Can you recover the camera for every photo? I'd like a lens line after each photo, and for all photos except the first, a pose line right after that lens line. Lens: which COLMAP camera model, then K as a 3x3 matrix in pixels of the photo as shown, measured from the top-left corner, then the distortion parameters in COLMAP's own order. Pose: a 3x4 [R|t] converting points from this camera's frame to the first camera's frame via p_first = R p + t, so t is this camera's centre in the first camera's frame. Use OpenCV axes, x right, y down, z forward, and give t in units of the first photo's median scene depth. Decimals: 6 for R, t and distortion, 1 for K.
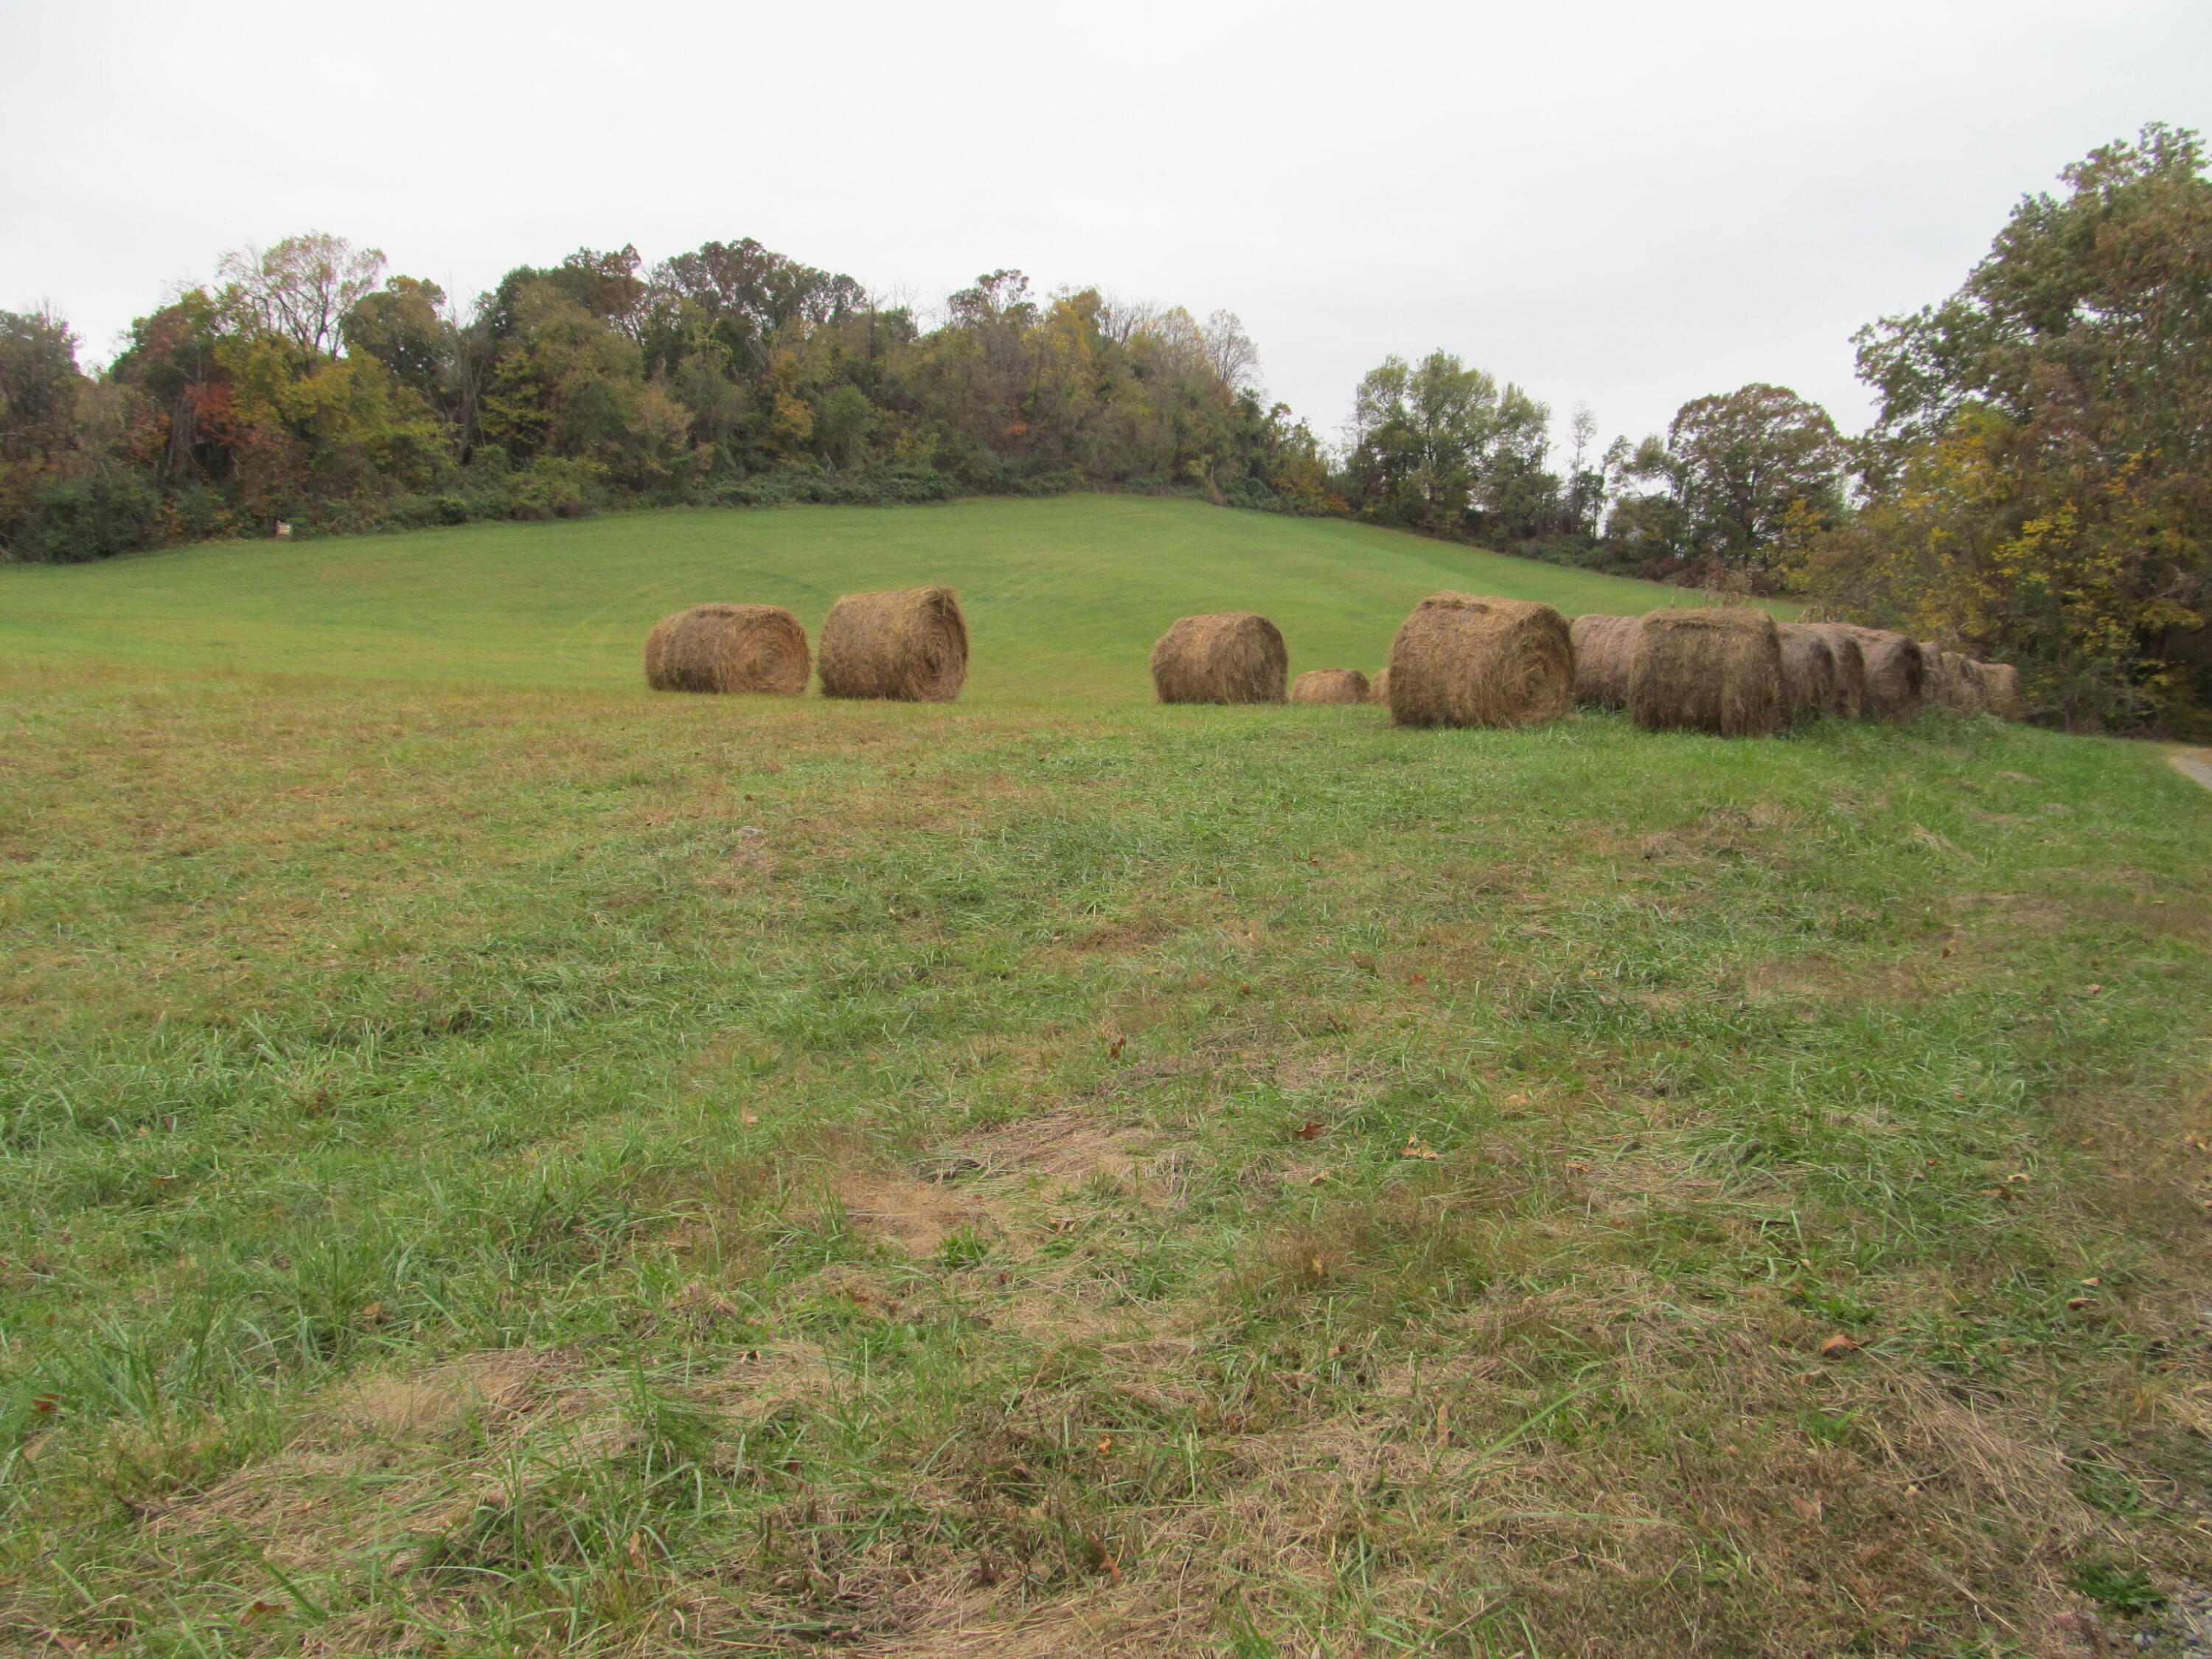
lens RADIAL K [[1806.1, 0, 1101.4], [0, 1806.1, 828.3], [0, 0, 1]] dist [-0.069107, 0.029801]
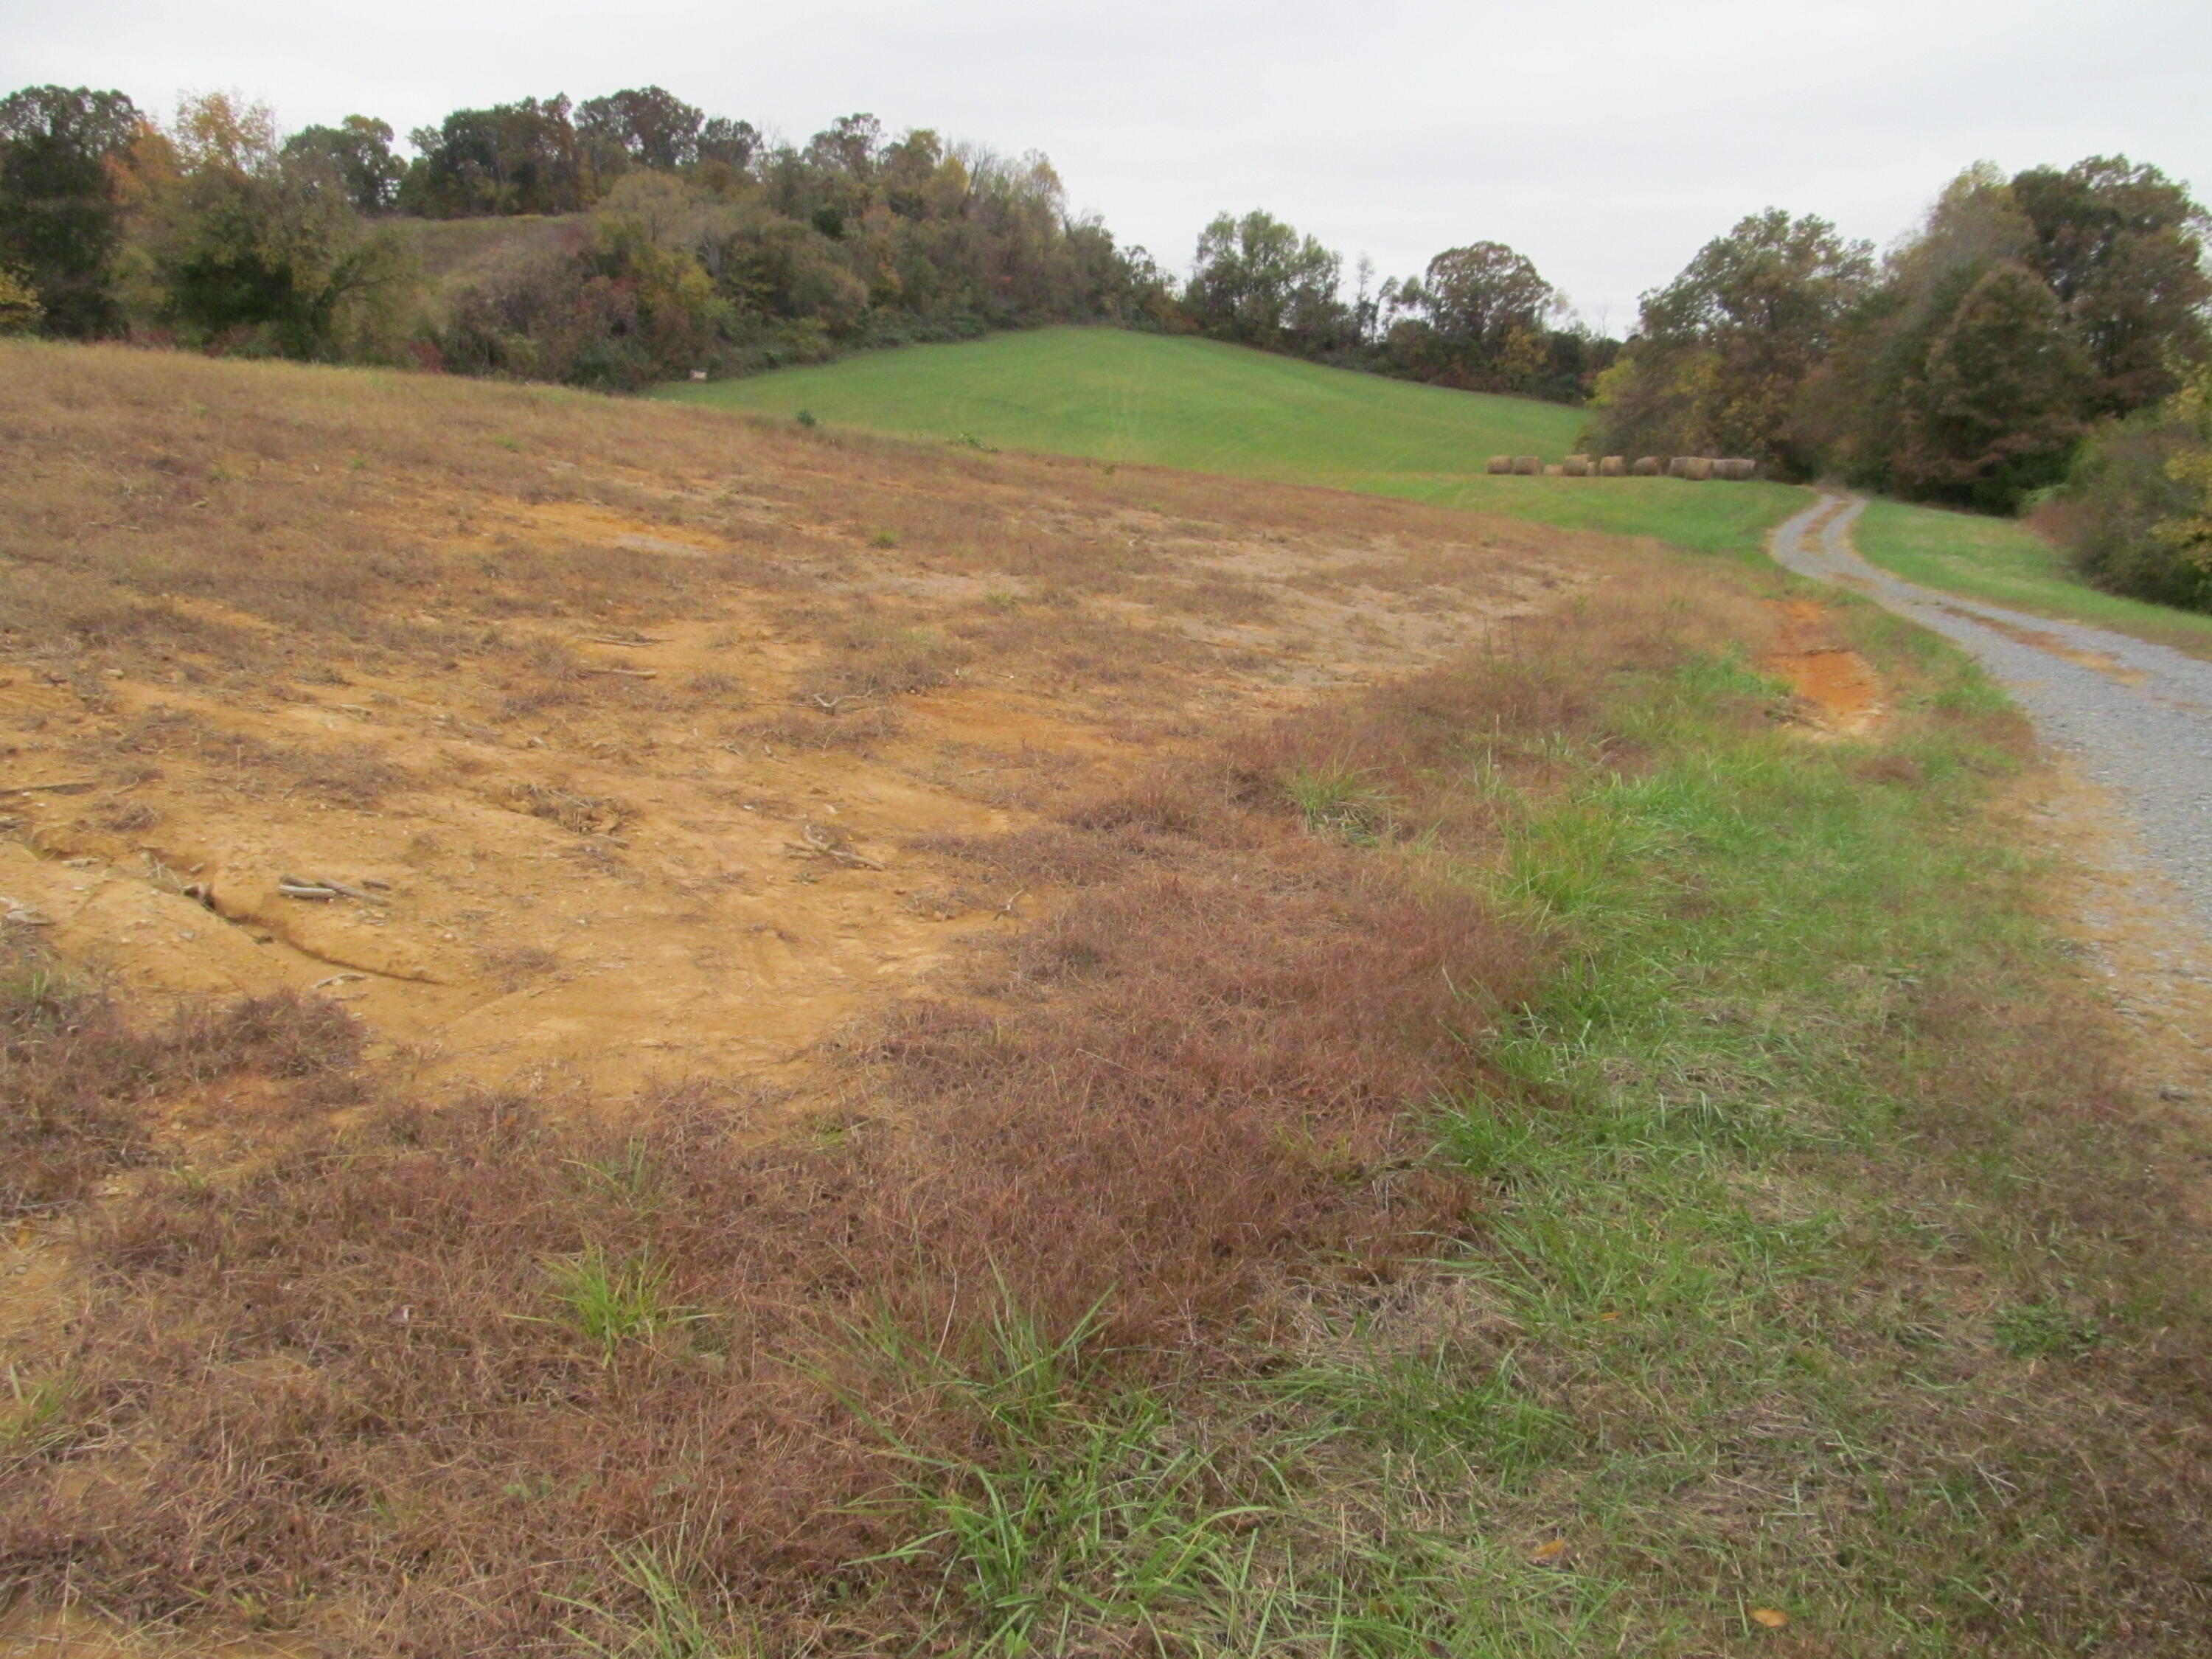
lens RADIAL K [[1806.1, 0, 1109.2], [0, 1806.1, 830.5], [0, 0, 1]] dist [-0.069107, 0.029801]
pose [[0.975295, -0.061294, 0.212231, -0.246493], [0.033704, 0.990775, 0.131259, 0.020188], [-0.218318, -0.120863, 0.968364, -0.362208]]
